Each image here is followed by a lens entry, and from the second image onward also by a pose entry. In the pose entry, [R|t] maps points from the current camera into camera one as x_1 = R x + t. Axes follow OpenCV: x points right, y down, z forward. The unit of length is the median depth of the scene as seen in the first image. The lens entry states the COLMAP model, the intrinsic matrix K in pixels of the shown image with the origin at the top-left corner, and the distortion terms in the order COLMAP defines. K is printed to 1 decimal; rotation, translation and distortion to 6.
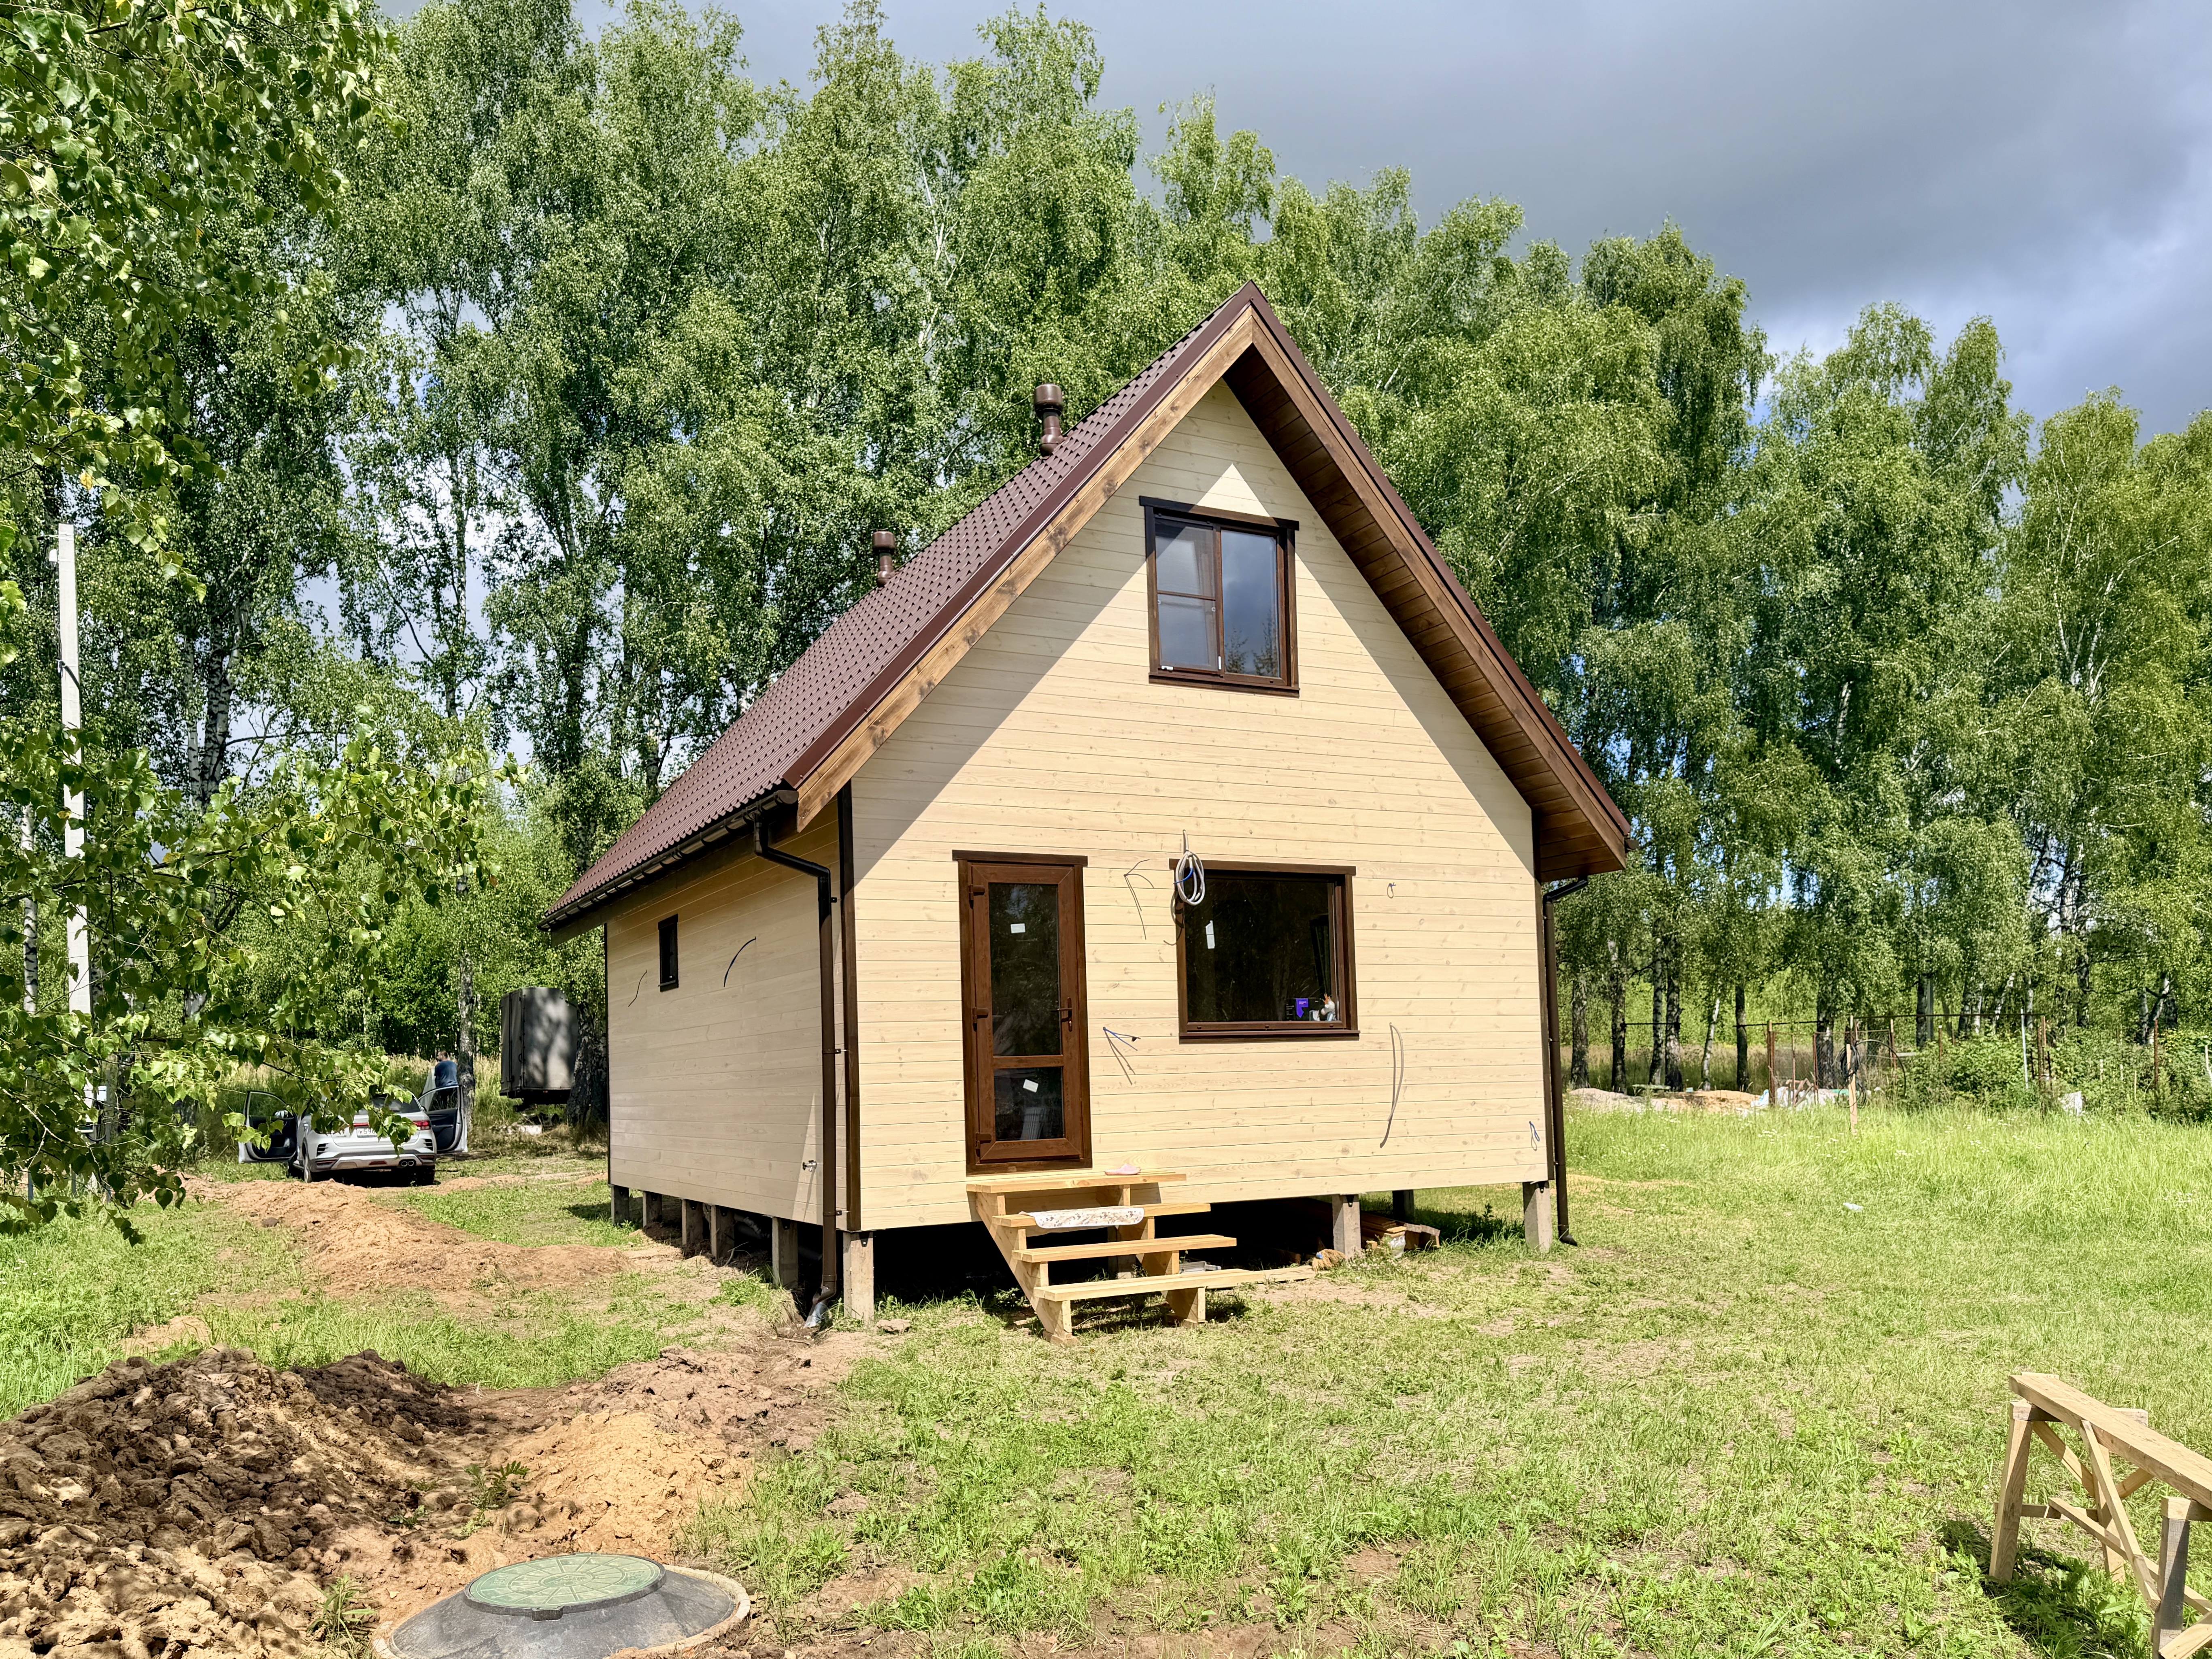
lens RADIAL K [[1563.3, 0, 1106.0], [0, 1563.3, 829.5], [0, 0, 1]] dist [0.072111, 0.000315]
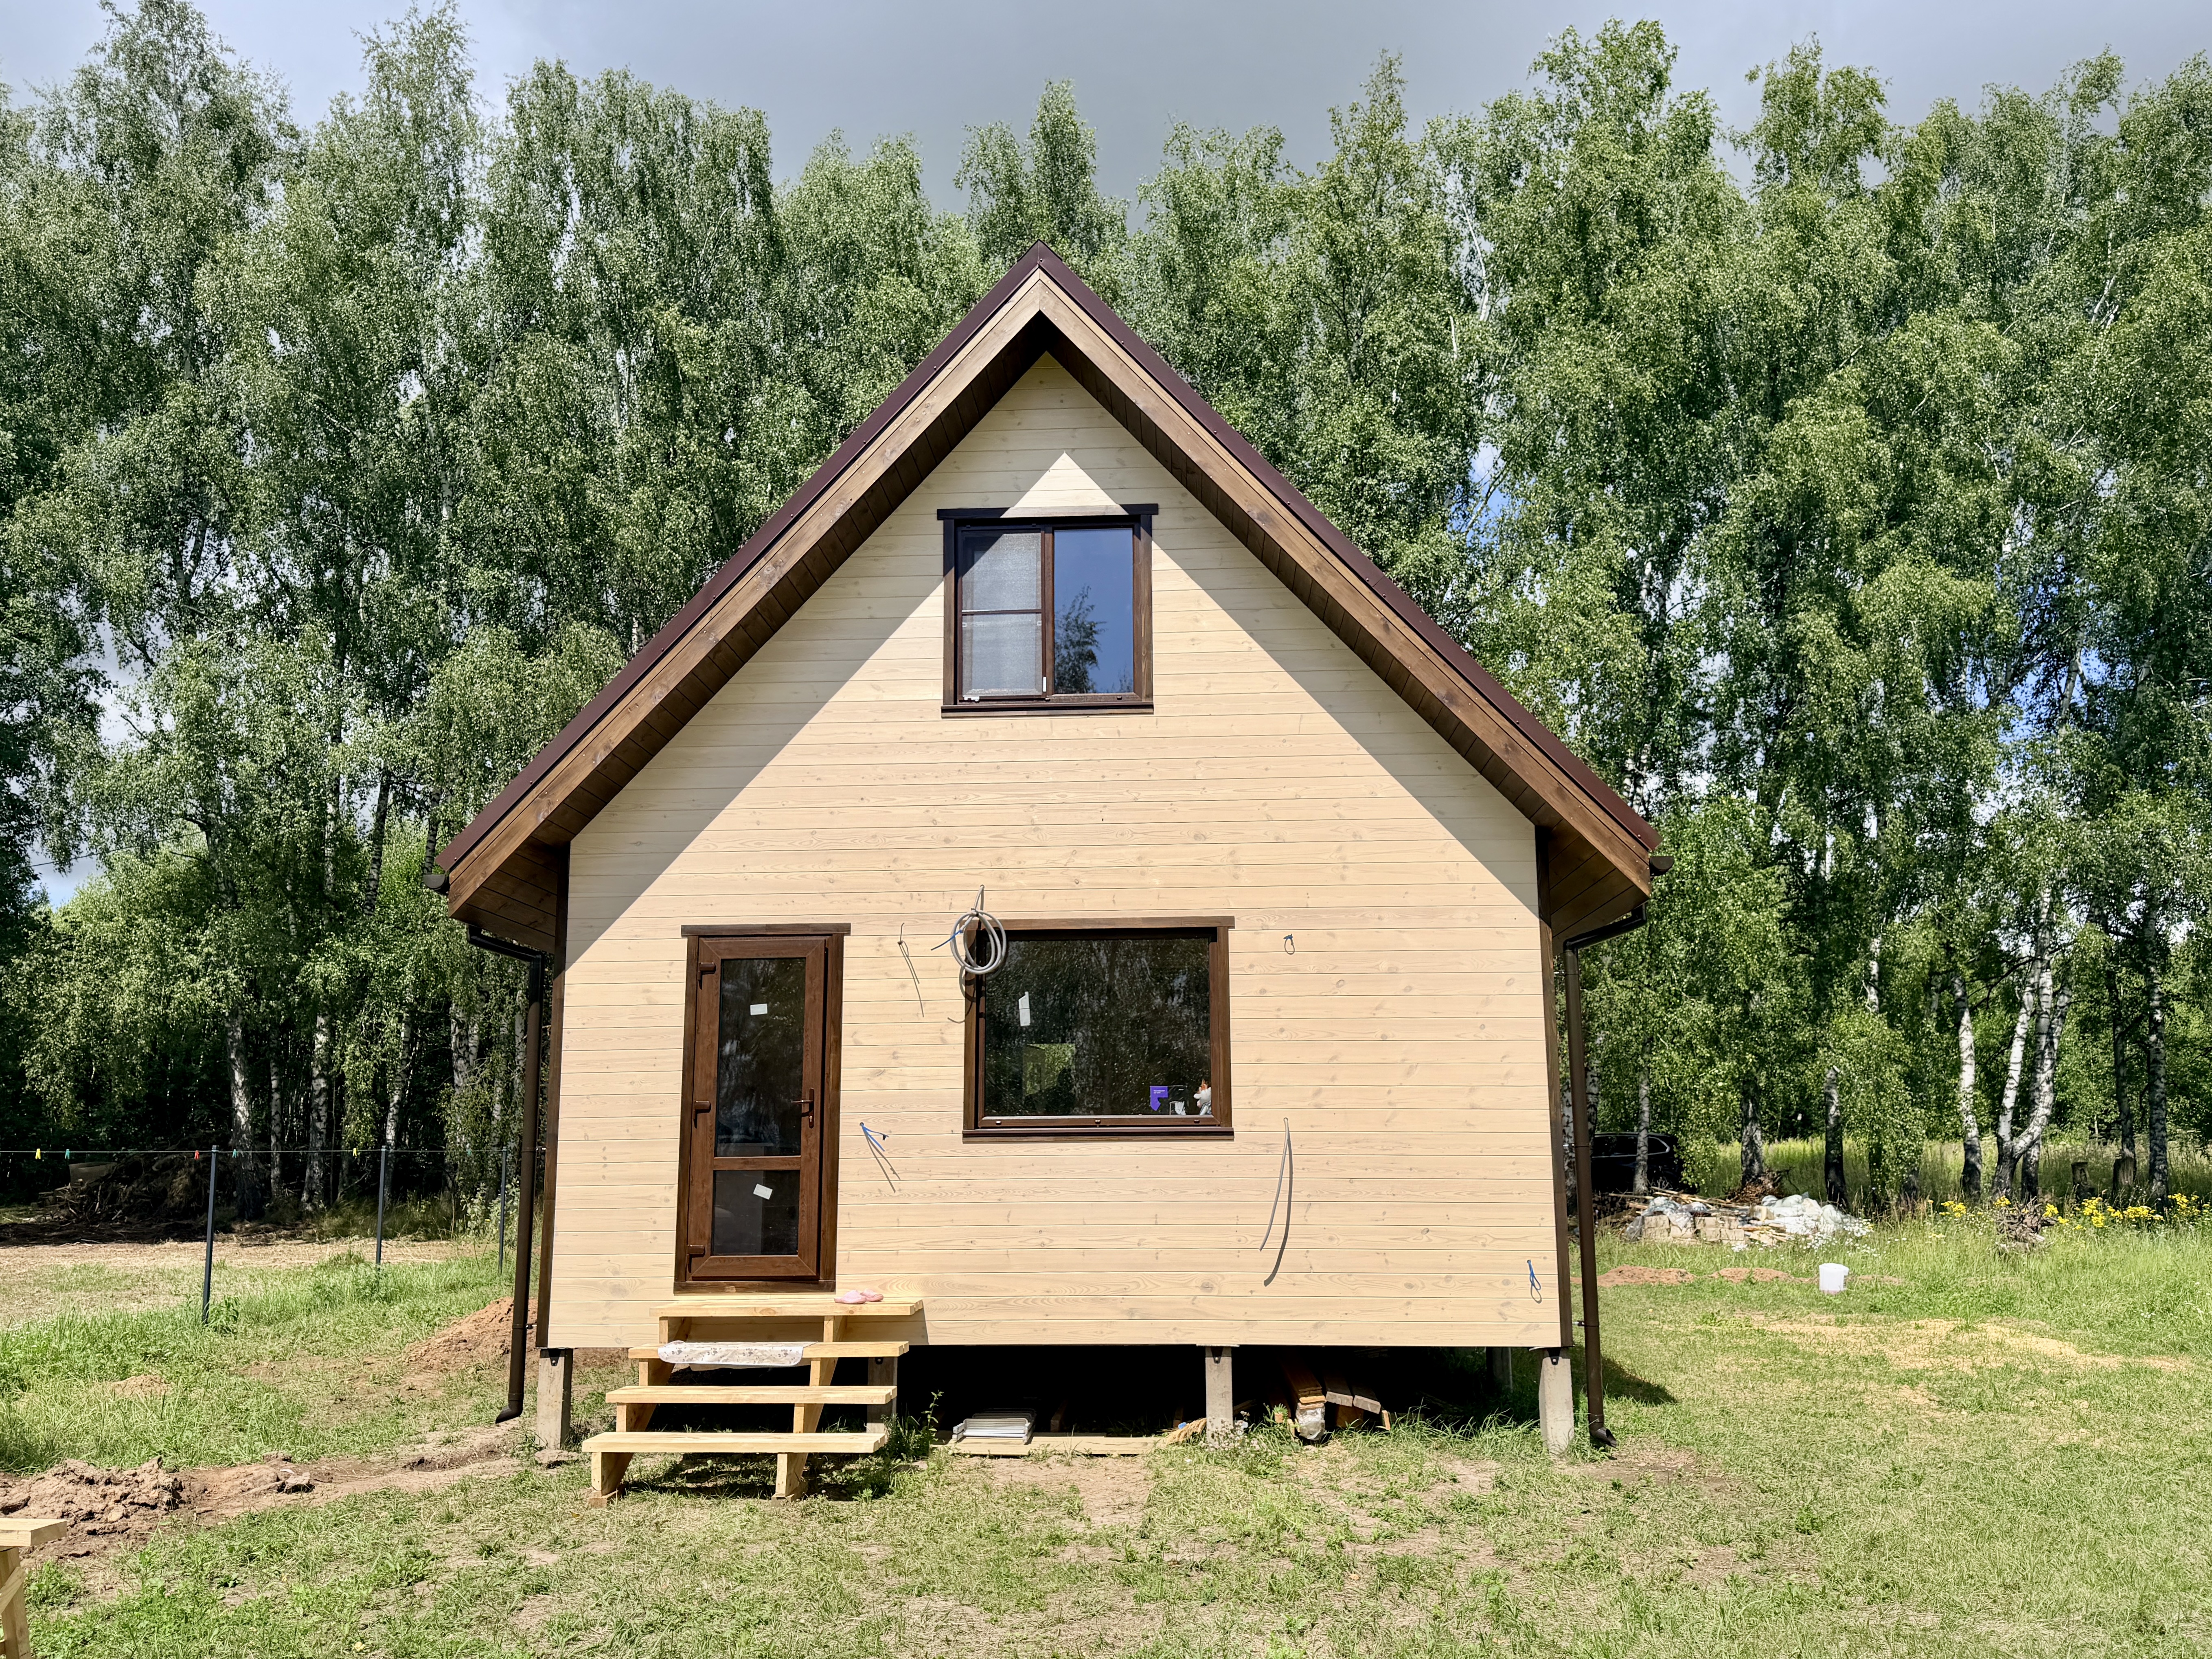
lens RADIAL K [[1553.5, 0, 1107.1], [0, 1553.5, 776.8], [0, 0, 1]] dist [0.060489, -0.002136]
pose [[0.863304, -0.100034, -0.494671, 0.515665], [0.059005, 0.993443, -0.097921, 0.027706], [0.501223, 0.055347, 0.863546, 0.296730]]
